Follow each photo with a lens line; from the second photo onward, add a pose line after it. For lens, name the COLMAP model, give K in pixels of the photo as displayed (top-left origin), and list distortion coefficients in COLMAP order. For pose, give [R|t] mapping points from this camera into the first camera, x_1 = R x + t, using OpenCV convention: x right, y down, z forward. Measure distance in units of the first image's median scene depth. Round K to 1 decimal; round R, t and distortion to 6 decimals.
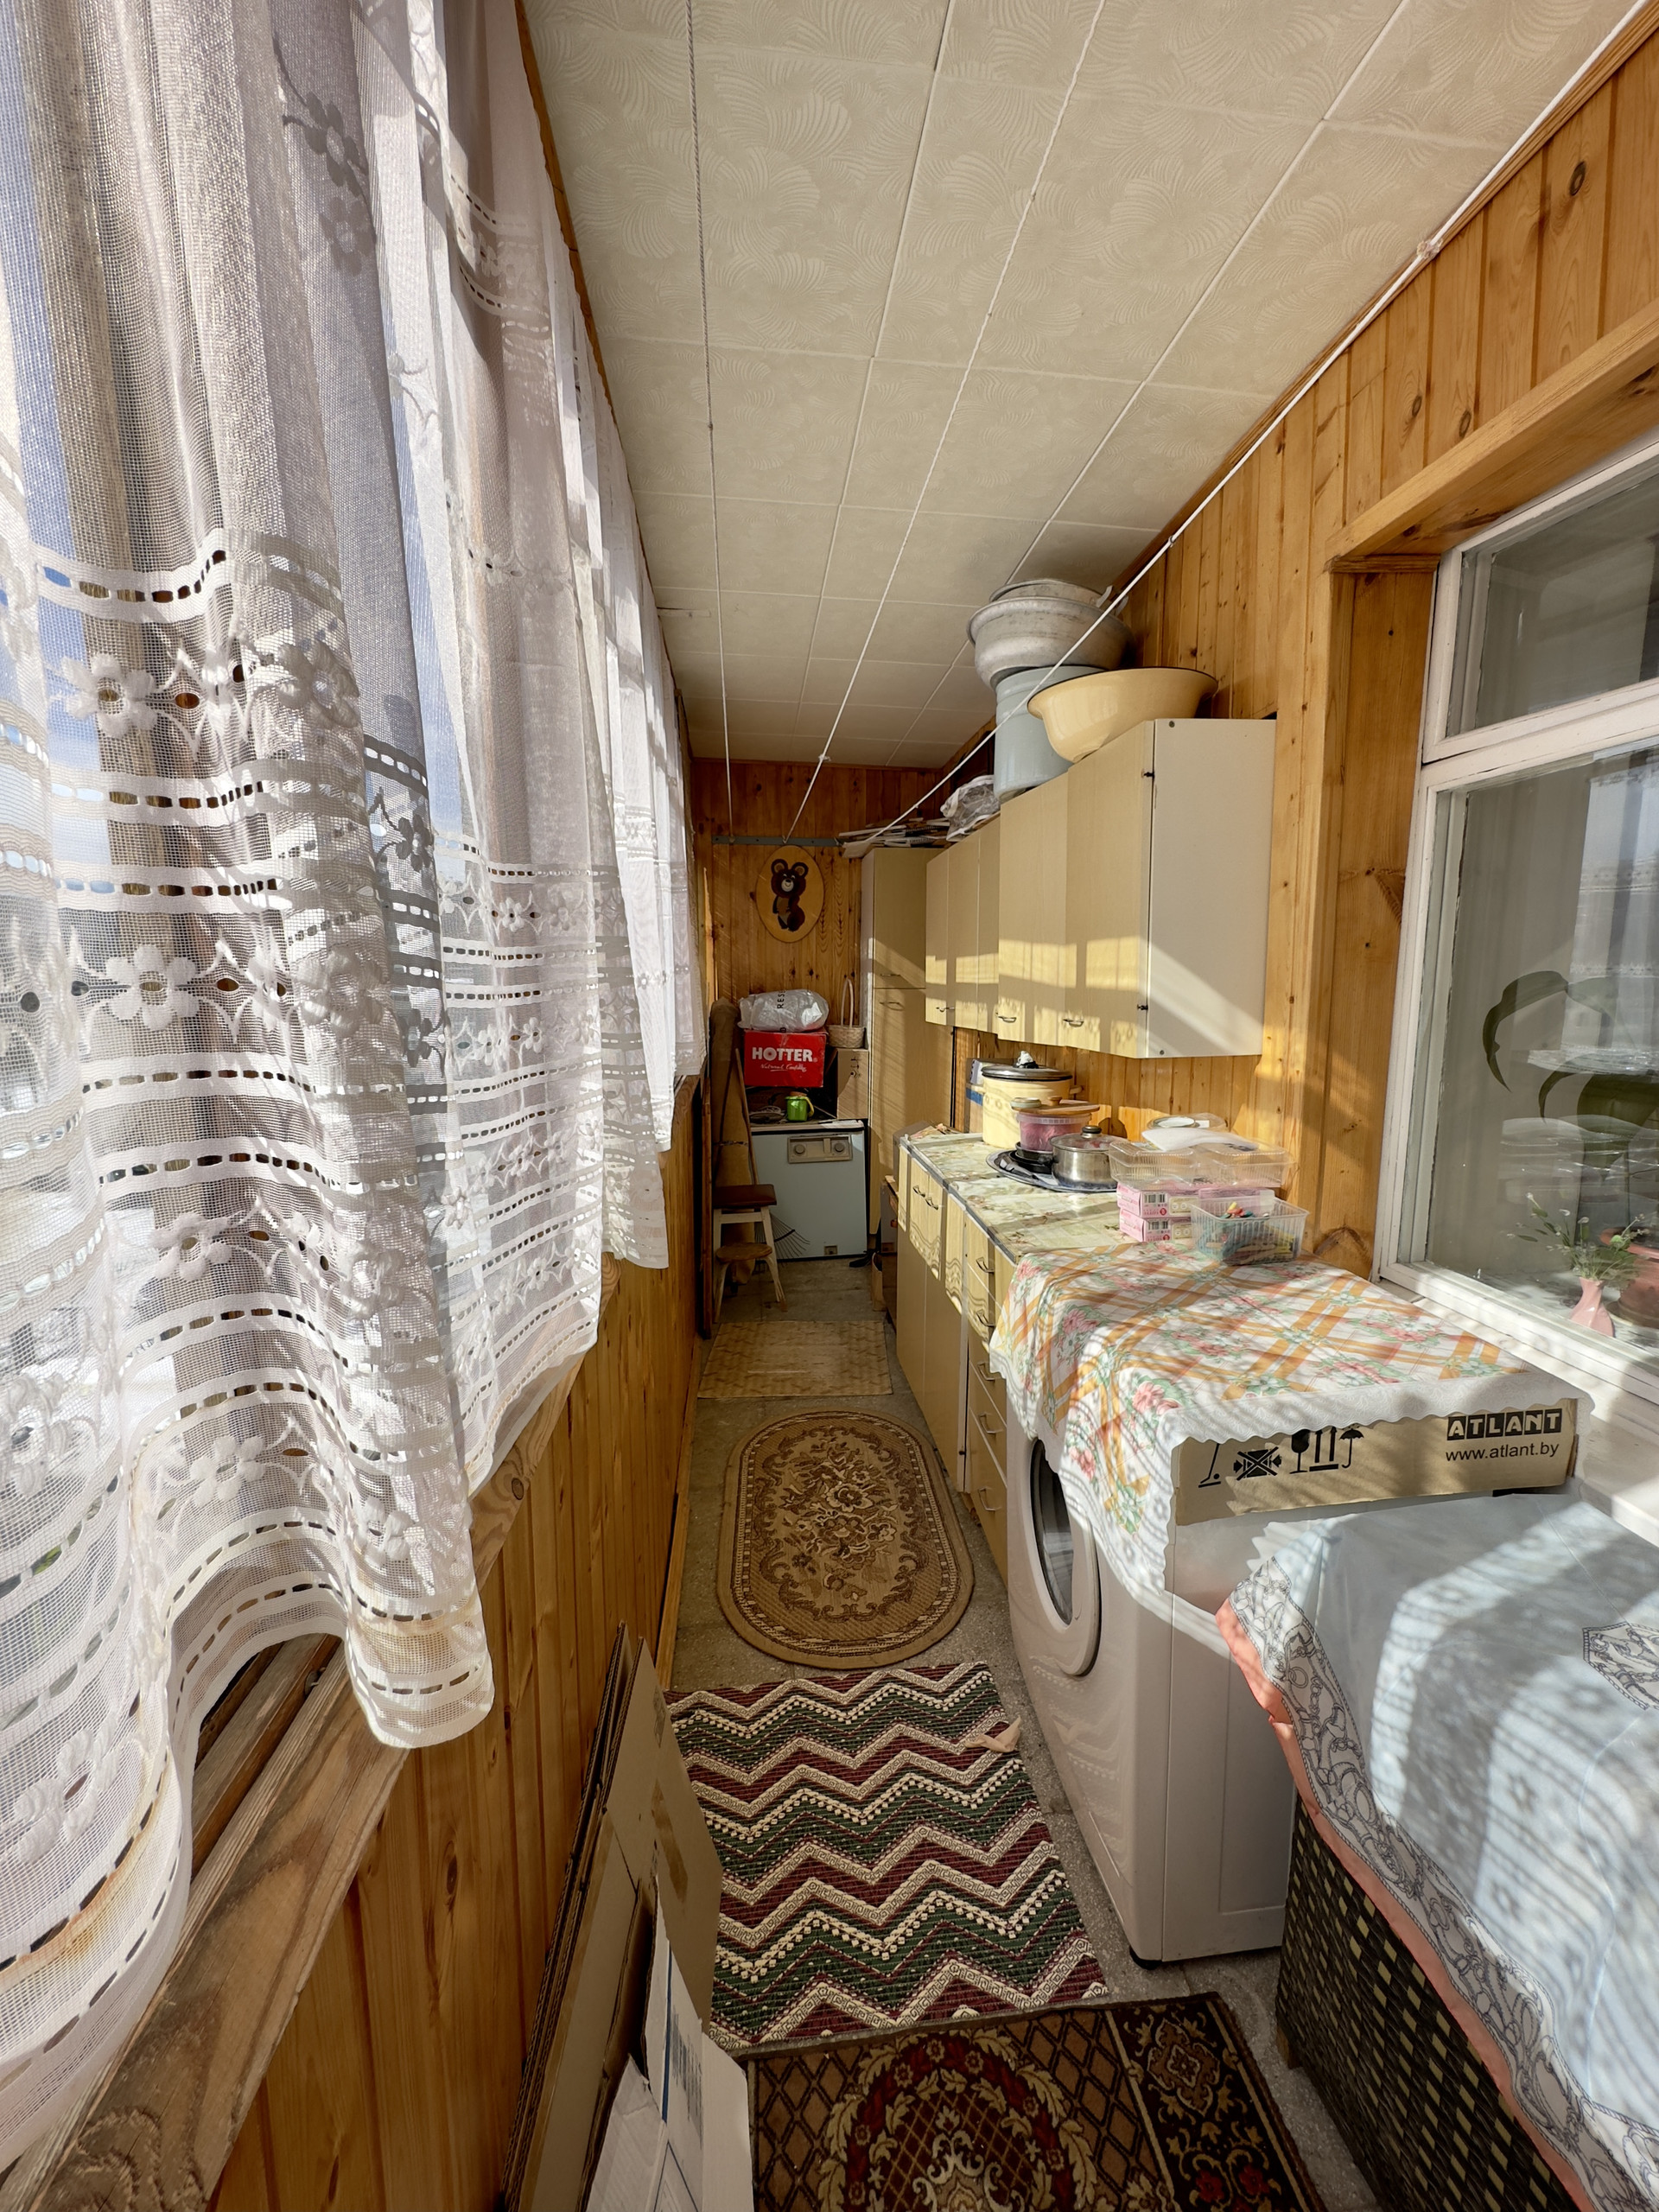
lens RADIAL K [[881.3, 0, 829.1], [0, 881.3, 1103.7], [0, 0, 1]] dist [-0.003074, 0.000710]
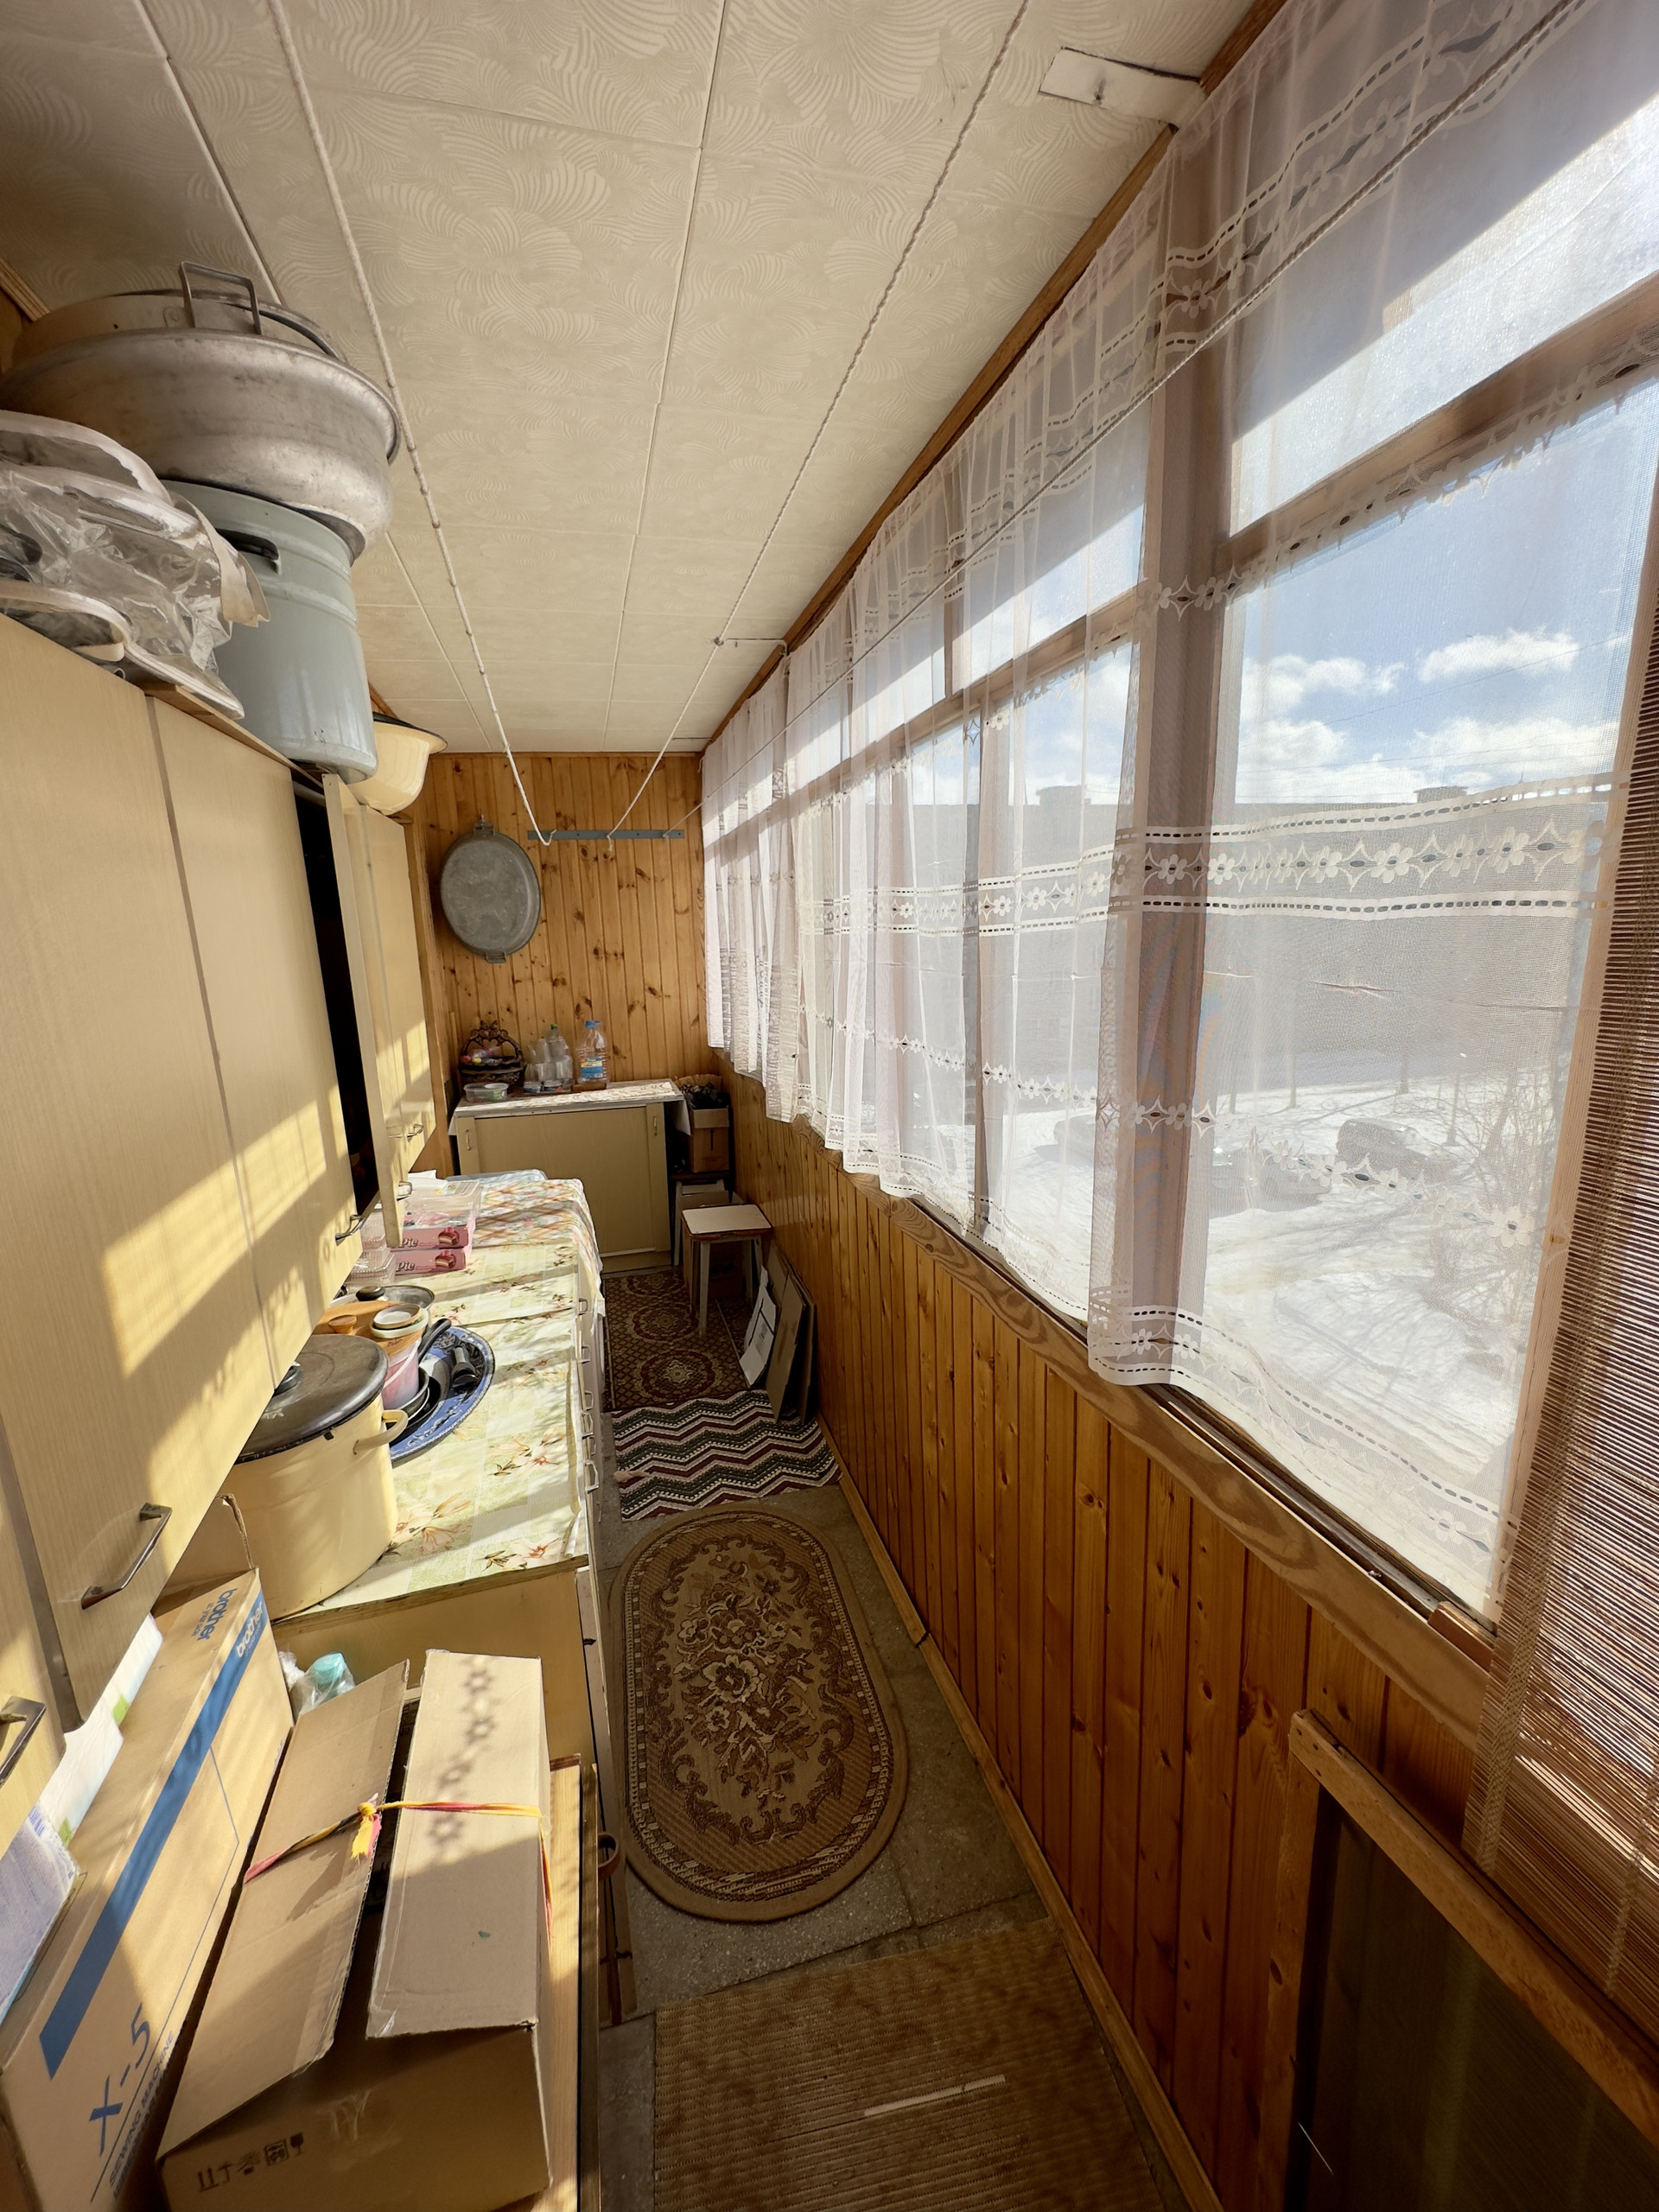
lens RADIAL K [[881.3, 0, 830.3], [0, 881.3, 1094.5], [0, 0, 1]] dist [-0.003074, 0.000710]
pose [[-0.983096, 0.071440, -0.168580, 0.043011], [0.010615, 0.941426, 0.337054, -0.481068], [0.182784, 0.329567, -0.926270, 2.204744]]
